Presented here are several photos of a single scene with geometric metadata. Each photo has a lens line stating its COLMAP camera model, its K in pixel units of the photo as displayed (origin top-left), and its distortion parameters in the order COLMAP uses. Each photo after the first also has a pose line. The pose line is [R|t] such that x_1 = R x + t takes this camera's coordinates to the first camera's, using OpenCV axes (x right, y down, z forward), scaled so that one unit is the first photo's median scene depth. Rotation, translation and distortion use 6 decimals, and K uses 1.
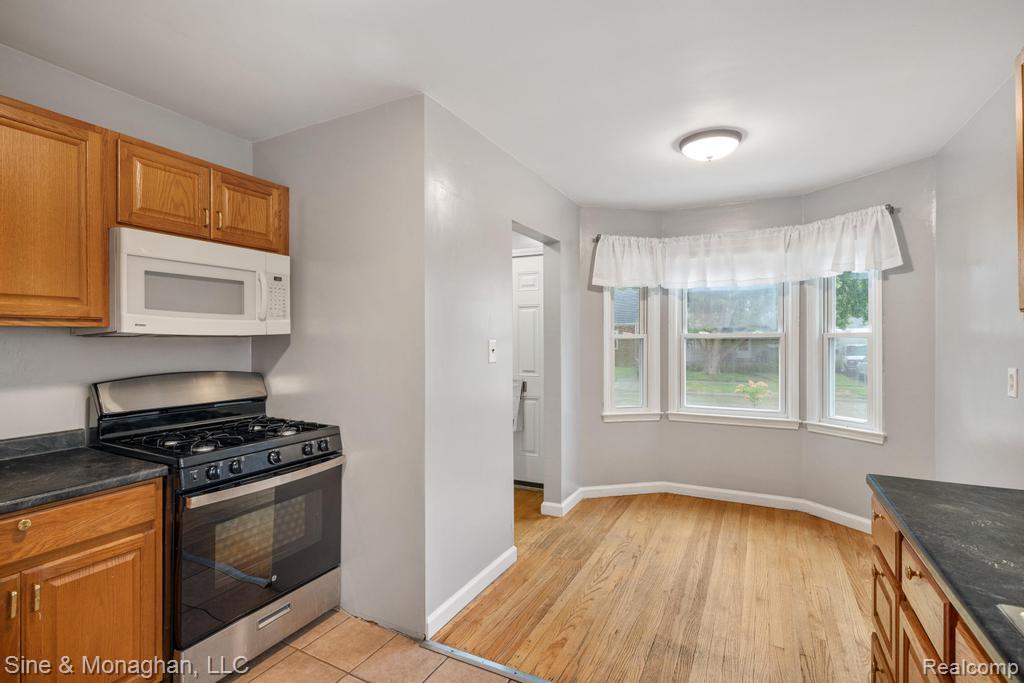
lens RADIAL K [[480.7, 0, 515.6], [0, 480.7, 340.5], [0, 0, 1]] dist [-0.008328, 0.002420]
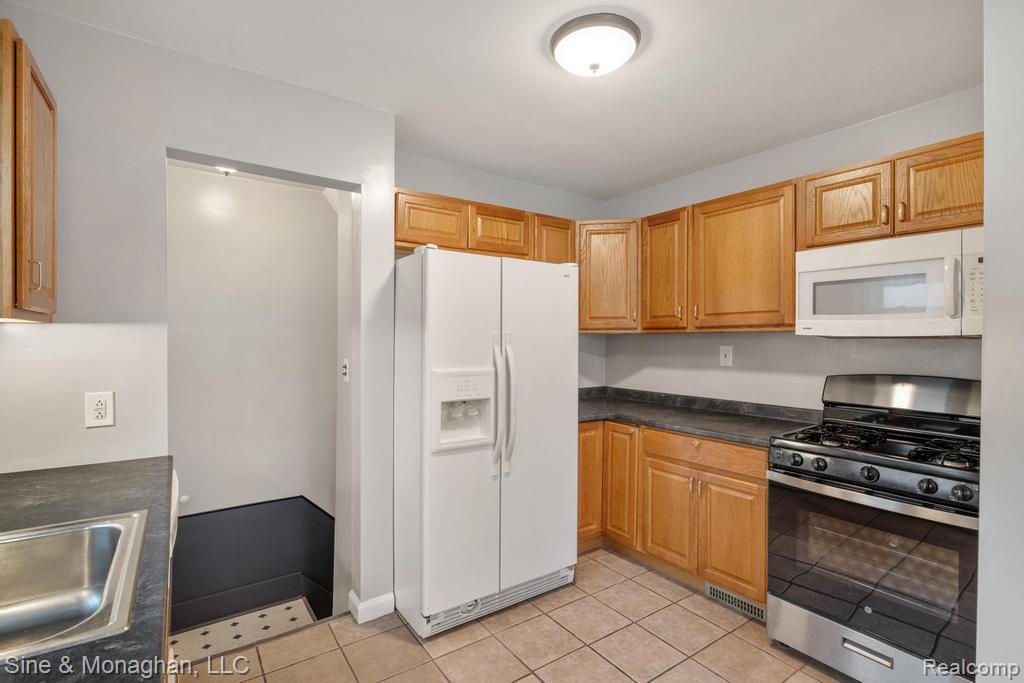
lens RADIAL K [[480.7, 0, 508.0], [0, 480.7, 343.0], [0, 0, 1]] dist [-0.008328, 0.002420]
pose [[-0.475658, 0.003627, -0.879623, 0.704644], [-0.007836, 0.999934, 0.008361, 0.000695], [0.879596, 0.010869, -0.475598, 0.990181]]
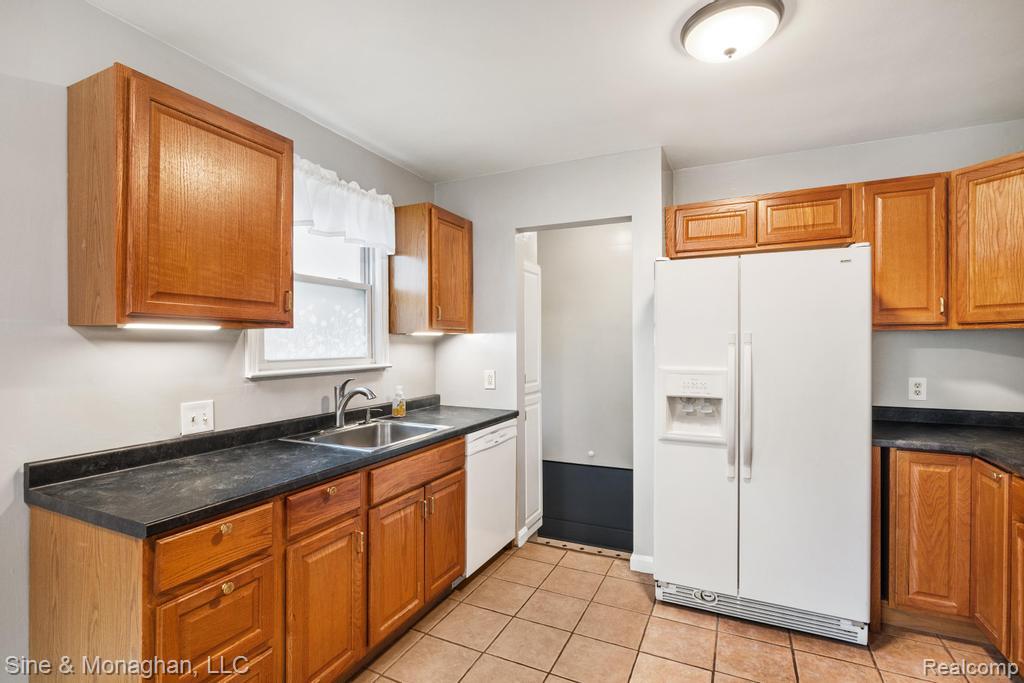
lens RADIAL K [[480.7, 0, 506.8], [0, 480.7, 342.3], [0, 0, 1]] dist [-0.008328, 0.002420]
pose [[-0.999914, 0.004508, -0.012302, 0.179460], [0.004412, 0.999960, 0.007839, -0.004434], [0.012337, 0.007784, -0.999894, 1.643222]]
